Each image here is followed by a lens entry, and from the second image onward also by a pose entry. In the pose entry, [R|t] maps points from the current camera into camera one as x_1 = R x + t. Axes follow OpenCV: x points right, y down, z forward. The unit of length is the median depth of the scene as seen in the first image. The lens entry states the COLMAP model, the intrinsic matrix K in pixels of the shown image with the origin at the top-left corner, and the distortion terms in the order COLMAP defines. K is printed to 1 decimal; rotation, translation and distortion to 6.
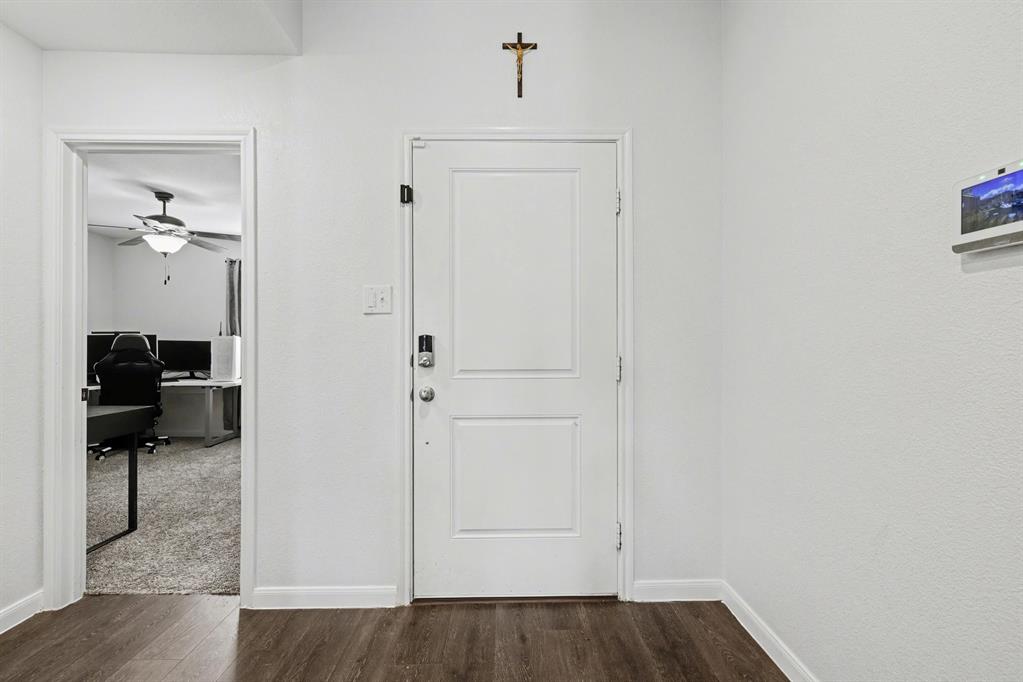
lens RADIAL K [[449.2, 0, 511.5], [0, 449.2, 341.0], [0, 0, 1]] dist [-0.004530, 0.003518]
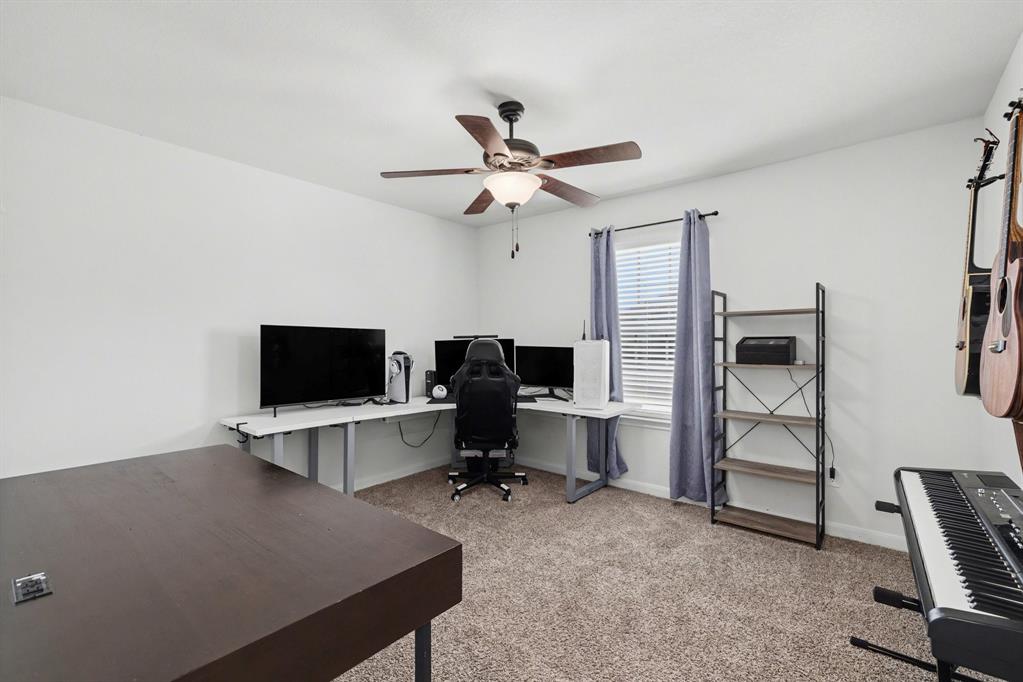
lens RADIAL K [[449.2, 0, 511.5], [0, 449.2, 341.0], [0, 0, 1]] dist [-0.004530, 0.003518]
pose [[0.756535, 0.000201, -0.653953, -0.294539], [0.002502, 0.999992, 0.003201, -0.013255], [0.653948, -0.004058, 0.756529, 0.421535]]
